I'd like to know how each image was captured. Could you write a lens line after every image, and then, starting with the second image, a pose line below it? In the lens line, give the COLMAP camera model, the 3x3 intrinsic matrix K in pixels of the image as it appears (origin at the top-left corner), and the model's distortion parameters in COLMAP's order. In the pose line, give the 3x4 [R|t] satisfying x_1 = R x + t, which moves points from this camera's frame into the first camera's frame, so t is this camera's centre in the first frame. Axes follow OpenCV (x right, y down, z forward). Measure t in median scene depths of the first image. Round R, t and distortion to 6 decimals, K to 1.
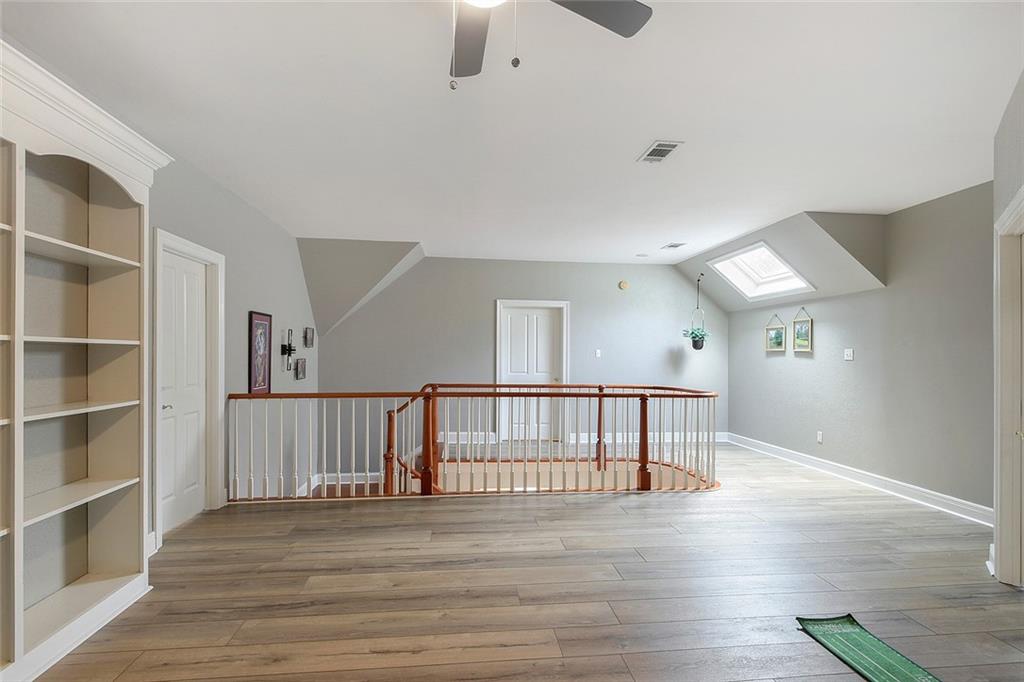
lens RADIAL K [[486.1, 0, 512.9], [0, 486.1, 355.2], [0, 0, 1]] dist [0.003503, 0.000384]
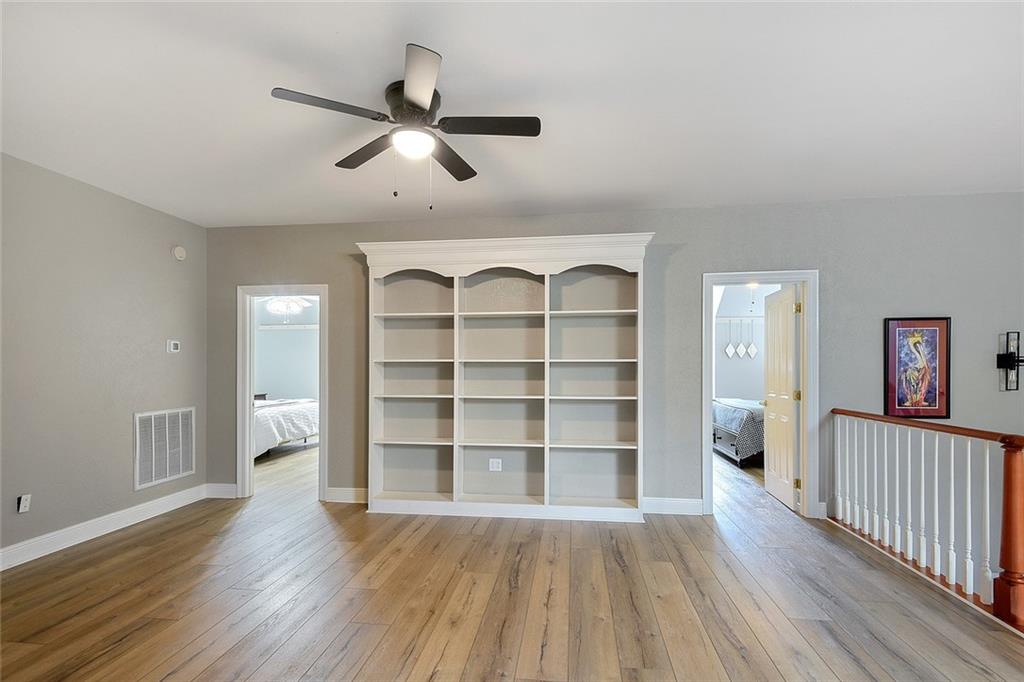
lens RADIAL K [[486.1, 0, 512.9], [0, 486.1, 355.2], [0, 0, 1]] dist [0.003503, 0.000384]
pose [[-0.235512, -0.032263, -0.971336, 0.767618], [-0.002735, 0.999467, -0.032534, 0.010292], [0.971868, -0.005006, -0.235475, 0.889432]]
